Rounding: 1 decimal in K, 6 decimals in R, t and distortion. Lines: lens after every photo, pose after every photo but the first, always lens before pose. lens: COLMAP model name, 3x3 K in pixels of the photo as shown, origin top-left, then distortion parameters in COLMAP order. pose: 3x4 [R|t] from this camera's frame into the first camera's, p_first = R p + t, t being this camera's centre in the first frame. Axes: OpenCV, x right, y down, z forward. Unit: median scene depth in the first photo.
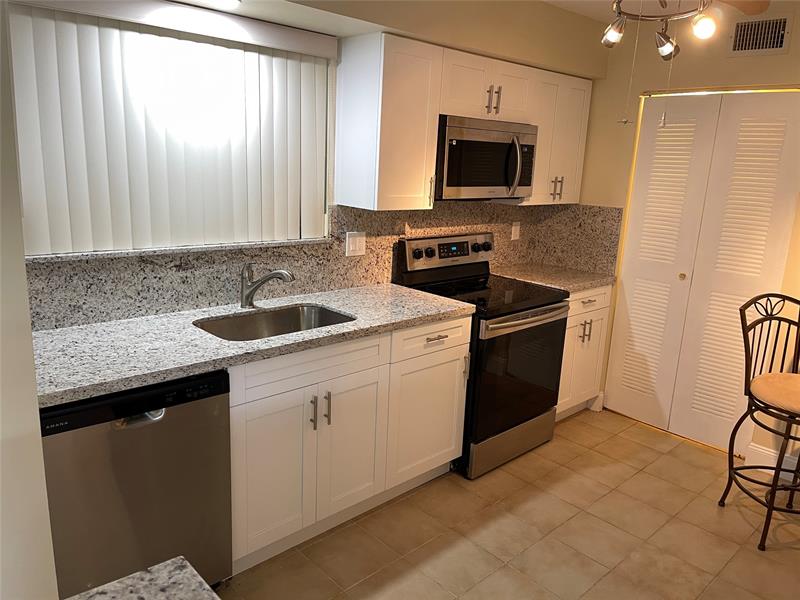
lens RADIAL K [[614.6, 0, 398.4], [0, 614.6, 302.9], [0, 0, 1]] dist [0.063359, -0.042204]
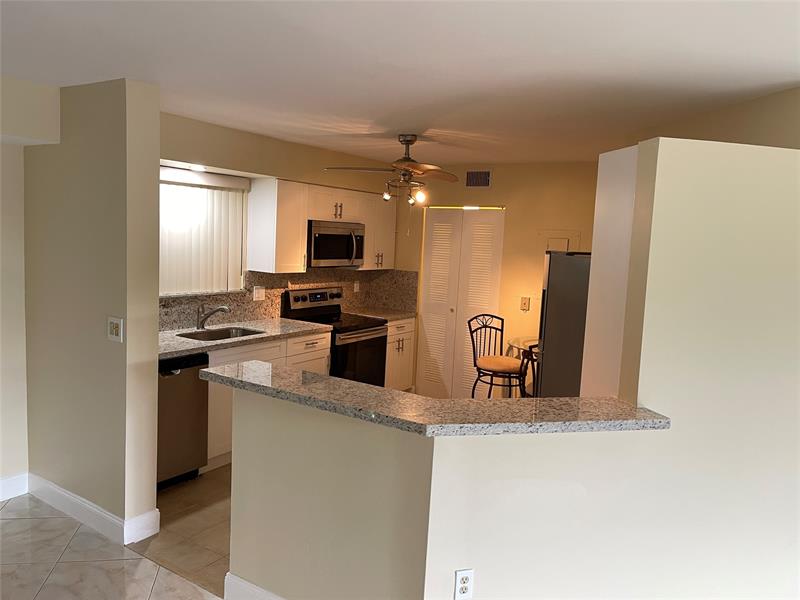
lens RADIAL K [[614.6, 0, 400.9], [0, 614.6, 301.9], [0, 0, 1]] dist [0.063359, -0.042204]
pose [[0.971776, -0.023514, 0.234732, -0.095575], [0.049489, 0.993199, -0.105387, 0.129691], [-0.230658, 0.114029, 0.966330, -0.745975]]
